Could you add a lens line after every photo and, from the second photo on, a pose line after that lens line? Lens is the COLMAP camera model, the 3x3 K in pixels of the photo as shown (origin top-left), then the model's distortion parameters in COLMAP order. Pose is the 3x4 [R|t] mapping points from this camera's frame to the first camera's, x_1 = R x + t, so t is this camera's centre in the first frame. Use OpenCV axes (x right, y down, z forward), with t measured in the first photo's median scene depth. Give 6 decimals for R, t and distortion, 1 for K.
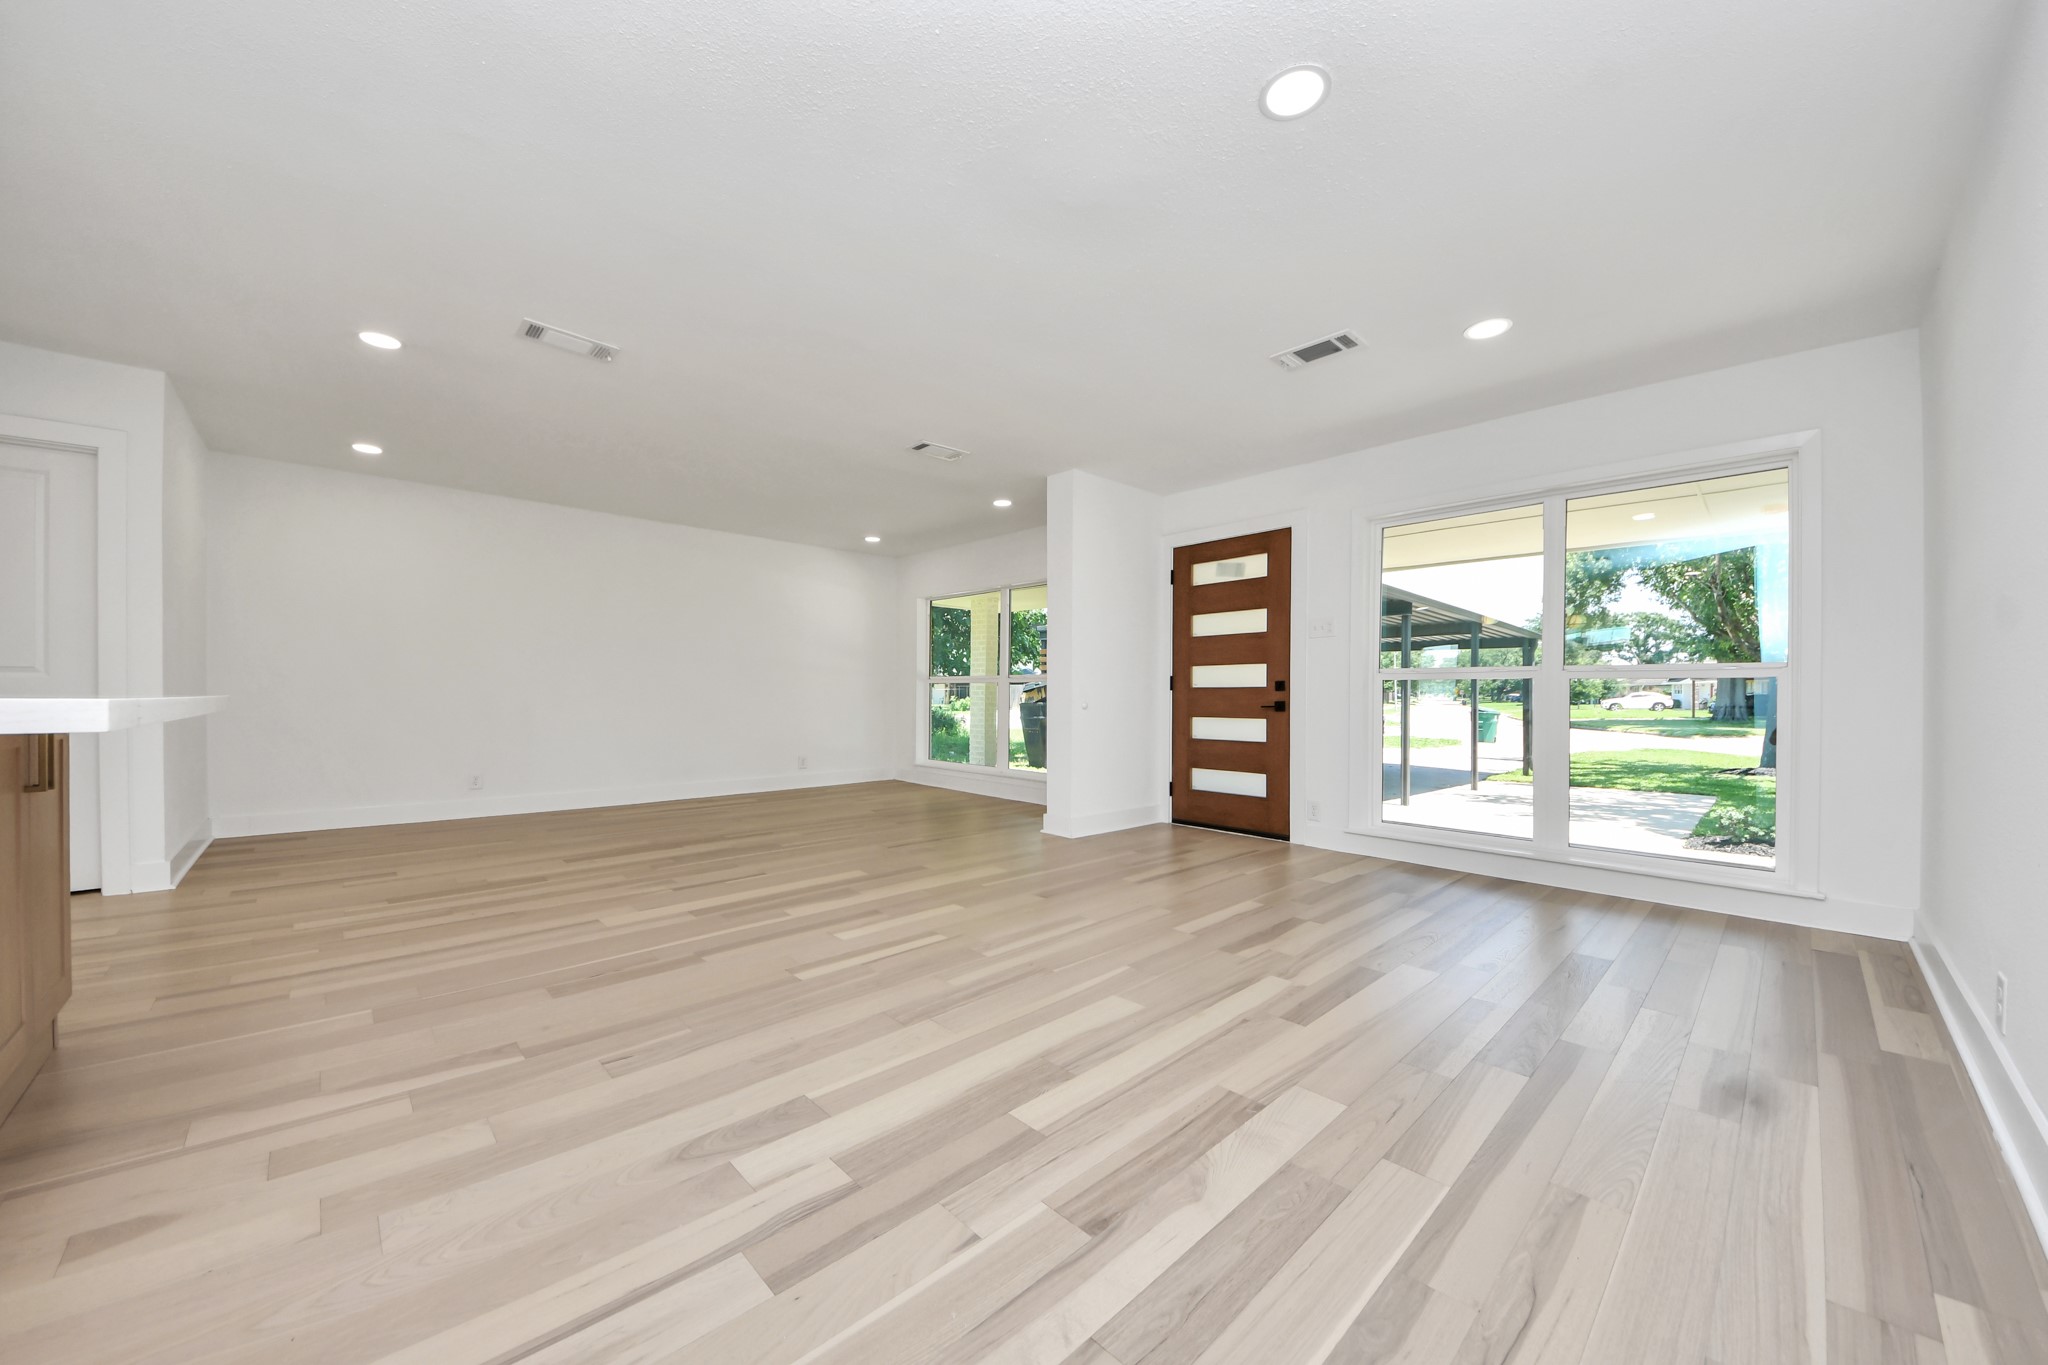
lens RADIAL K [[729.5, 0, 1035.5], [0, 729.5, 699.7], [0, 0, 1]] dist [0.019169, -0.003792]
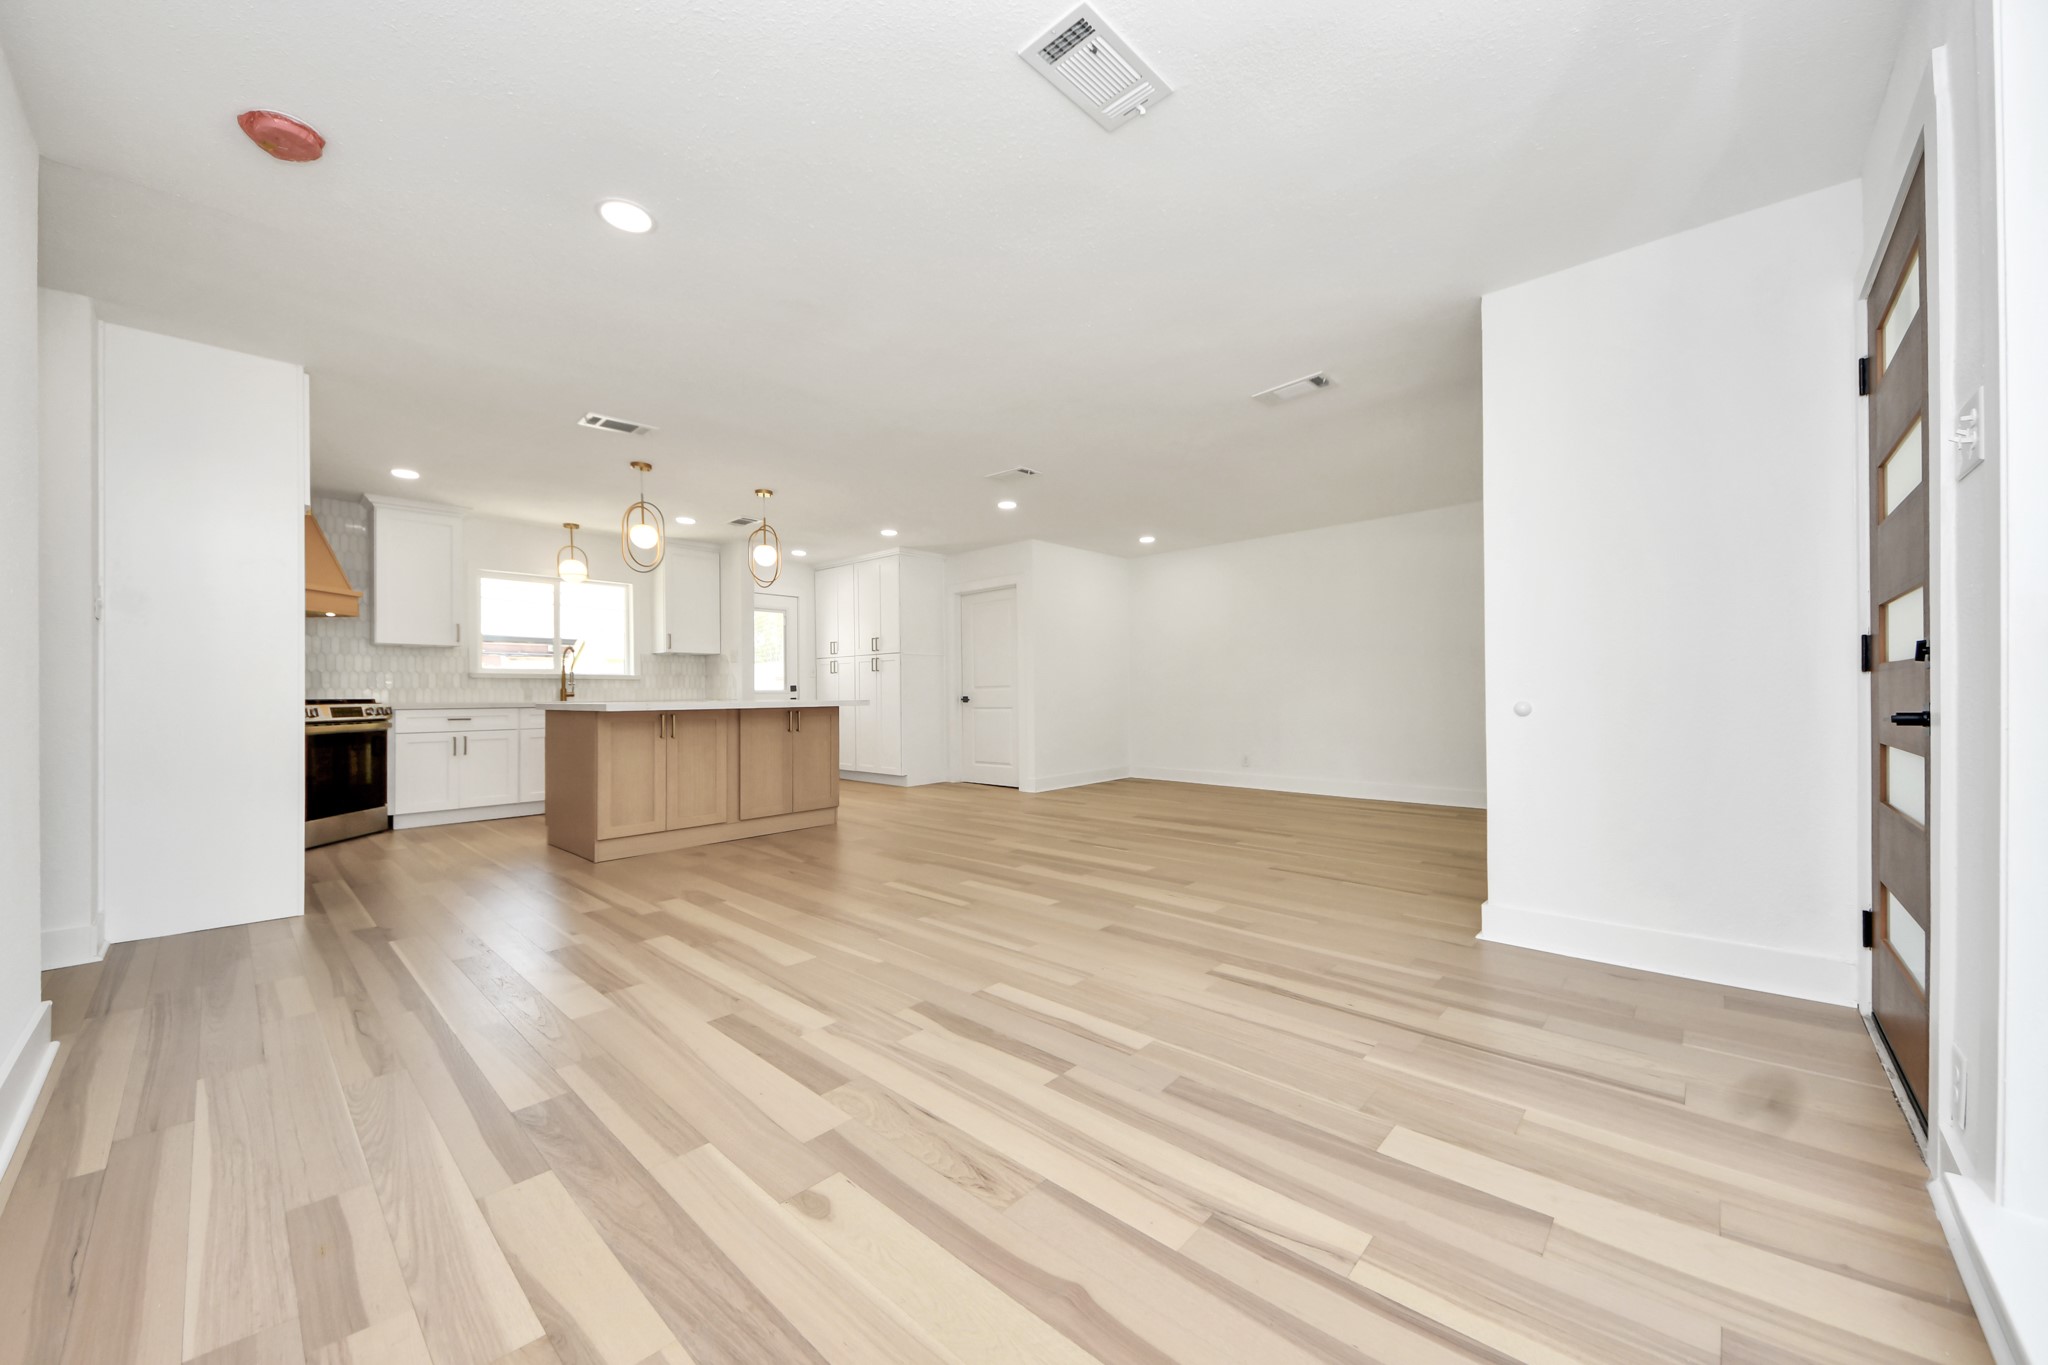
lens RADIAL K [[754.2, 0, 1024.0], [0, 754.2, 700.2], [0, 0, 1]] dist [0.005530, 0.000082]
pose [[0.054169, 0.000429, -0.998532, 0.967353], [0.002346, 0.999997, 0.000557, 0.001080], [0.998529, -0.002373, 0.054167, 0.933513]]
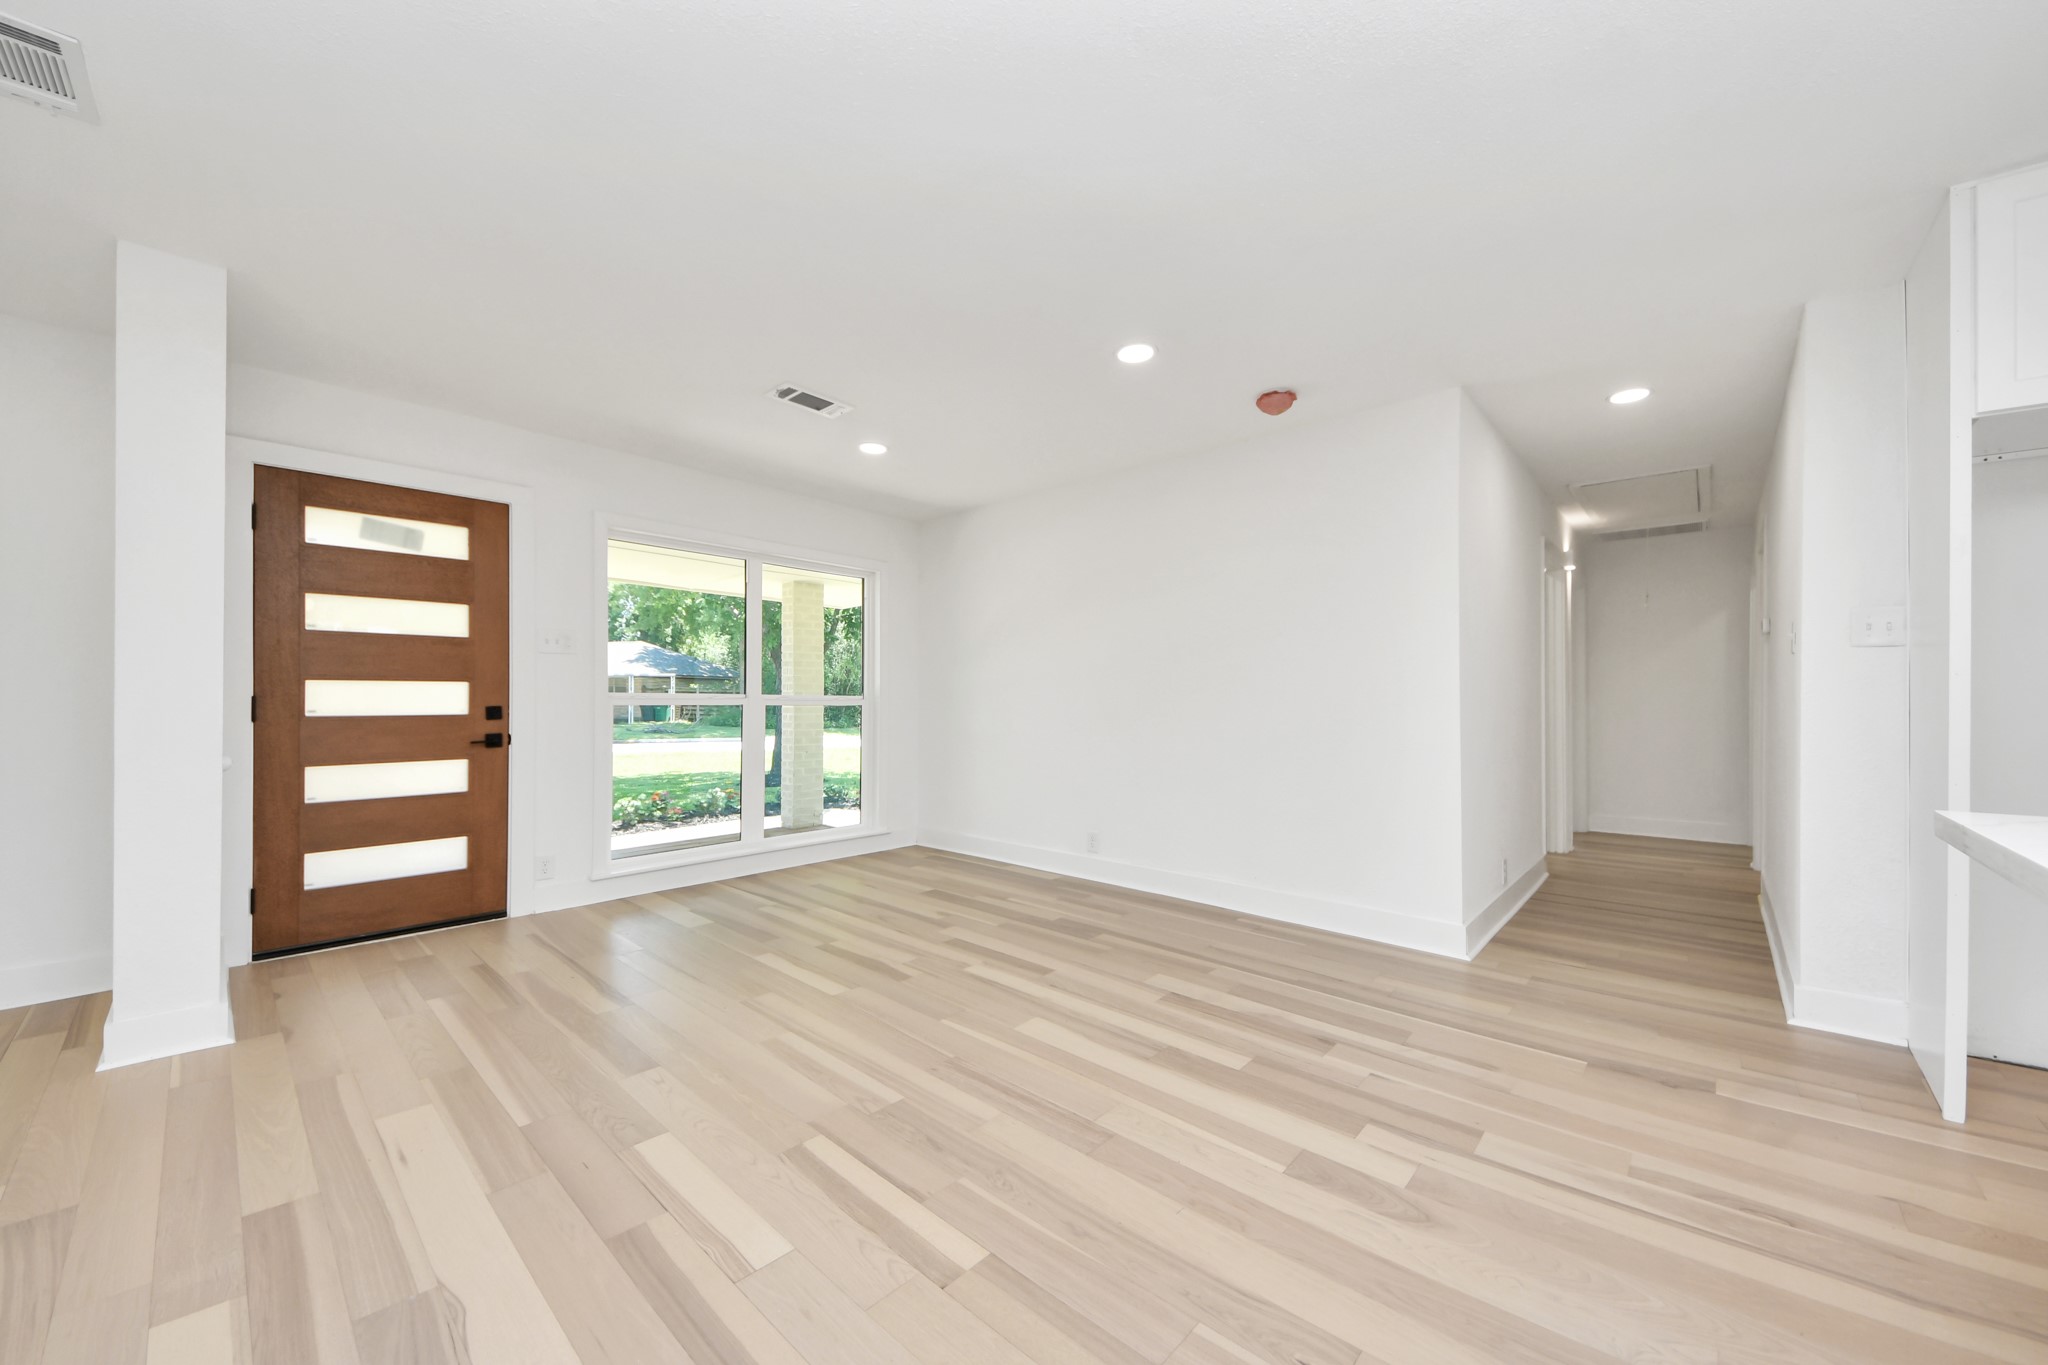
lens RADIAL K [[754.2, 0, 1024.0], [0, 754.2, 700.2], [0, 0, 1]] dist [0.005530, 0.000082]
pose [[-0.064095, -0.004172, 0.997935, -0.718206], [0.001128, 0.999990, 0.004253, -0.052917], [-0.997943, 0.001398, -0.064090, 0.780824]]
